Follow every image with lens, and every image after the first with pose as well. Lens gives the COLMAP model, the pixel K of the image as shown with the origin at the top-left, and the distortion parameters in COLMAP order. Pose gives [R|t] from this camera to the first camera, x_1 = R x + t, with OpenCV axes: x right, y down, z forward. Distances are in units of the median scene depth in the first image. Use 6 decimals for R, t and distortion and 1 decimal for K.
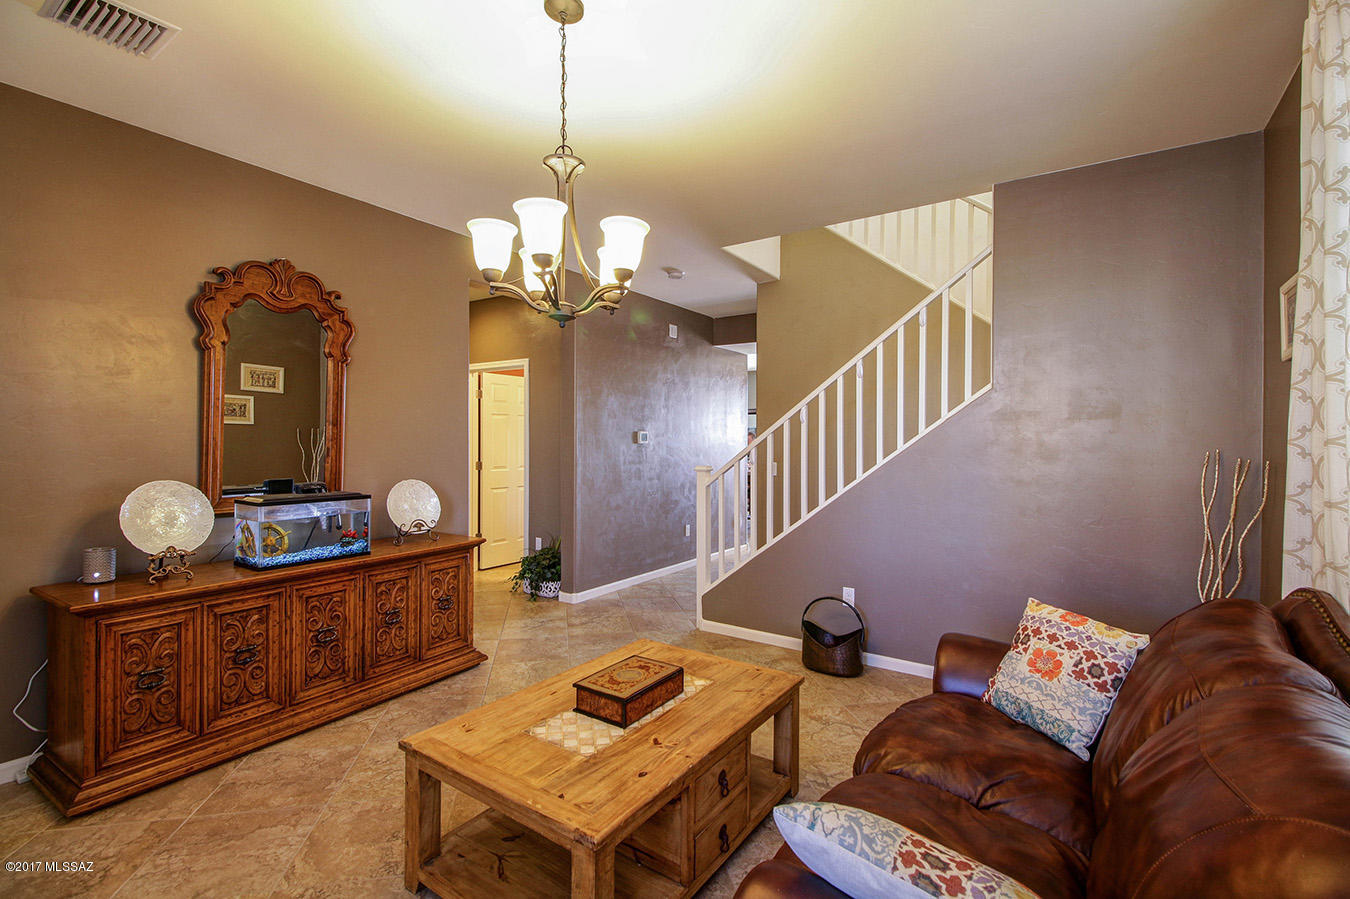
lens RADIAL K [[616.7, 0, 669.4], [0, 616.7, 443.8], [0, 0, 1]] dist [0.022179, -0.009672]
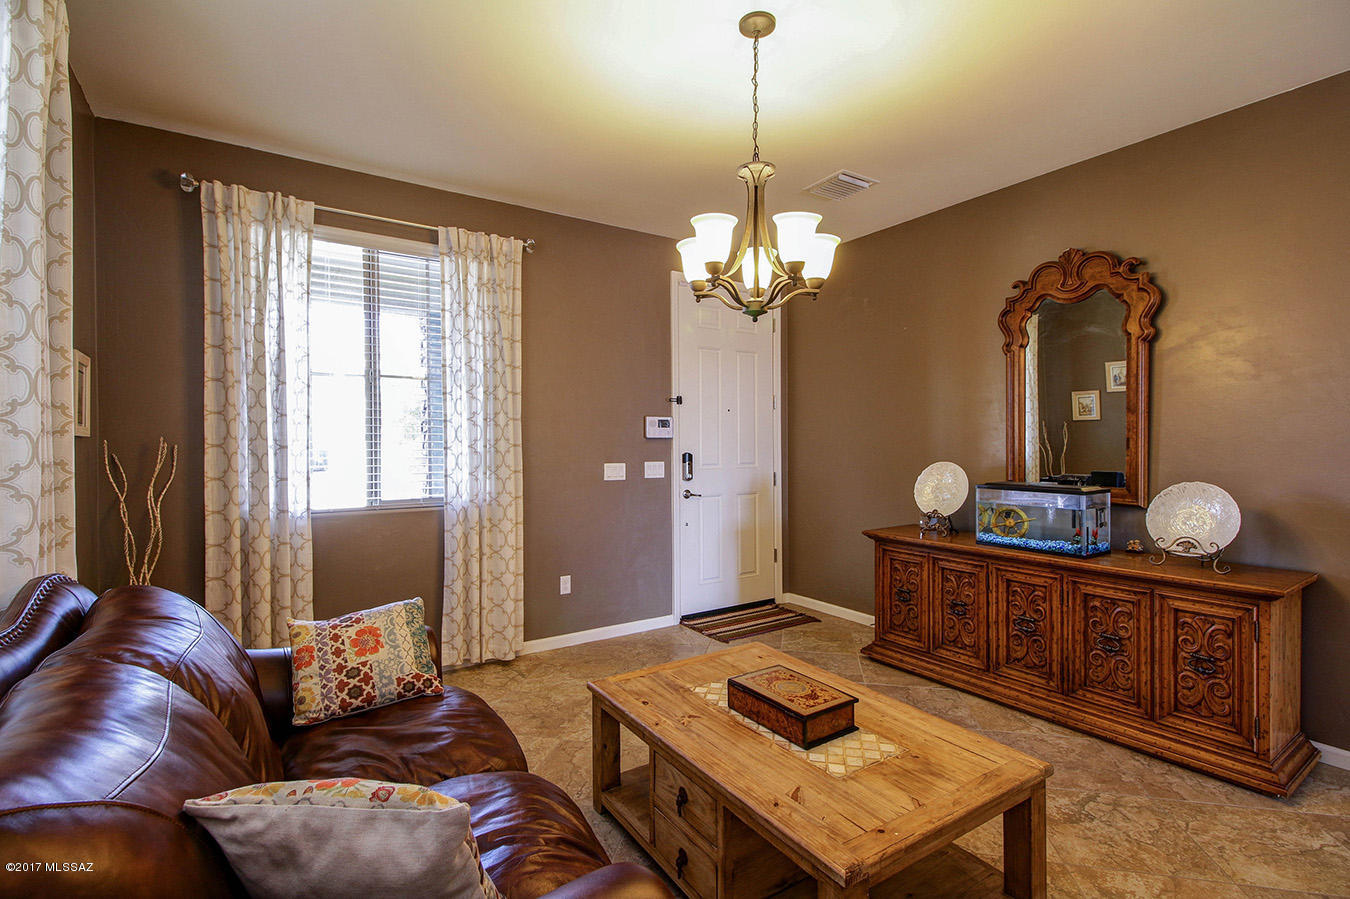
lens RADIAL K [[616.7, 0, 667.0], [0, 616.7, 454.3], [0, 0, 1]] dist [0.022179, -0.009672]
pose [[-0.377469, 0.015579, -0.925891, 0.602632], [-0.003770, 0.999824, 0.018361, 0.018356], [0.926015, 0.010421, -0.377344, 0.861403]]
